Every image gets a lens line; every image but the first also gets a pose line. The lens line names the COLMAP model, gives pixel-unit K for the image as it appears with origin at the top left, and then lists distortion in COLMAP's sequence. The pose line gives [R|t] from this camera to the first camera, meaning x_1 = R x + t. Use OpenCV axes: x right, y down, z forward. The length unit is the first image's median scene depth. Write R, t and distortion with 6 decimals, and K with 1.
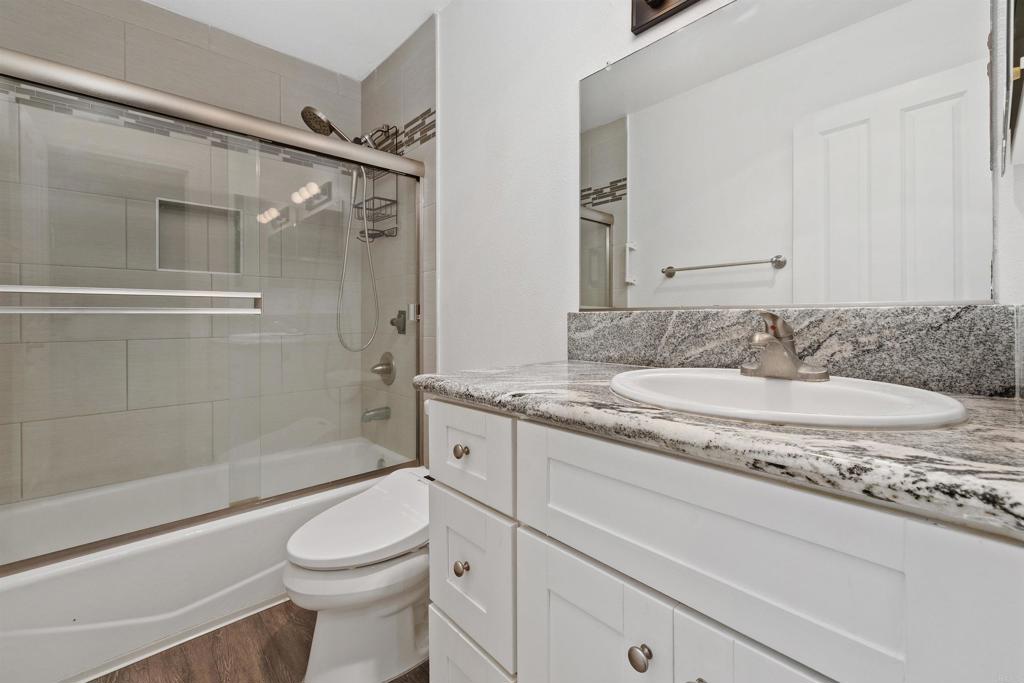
lens RADIAL K [[436.8, 0, 534.9], [0, 436.8, 325.7], [0, 0, 1]] dist [0.000739, 0.000024]
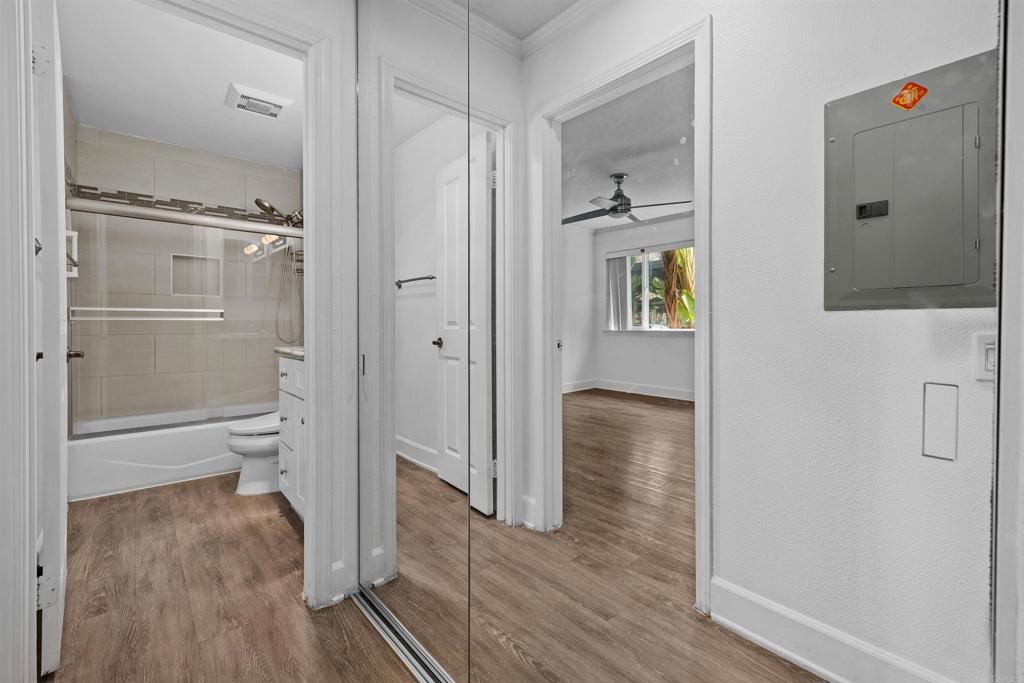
lens RADIAL K [[436.8, 0, 510.3], [0, 436.8, 333.6], [0, 0, 1]] dist [0.000739, 0.000024]
pose [[0.998851, 0.002633, -0.047852, 0.533911], [-0.003020, 0.999963, -0.008021, 0.031125], [0.047829, 0.008156, 0.998822, -0.632216]]
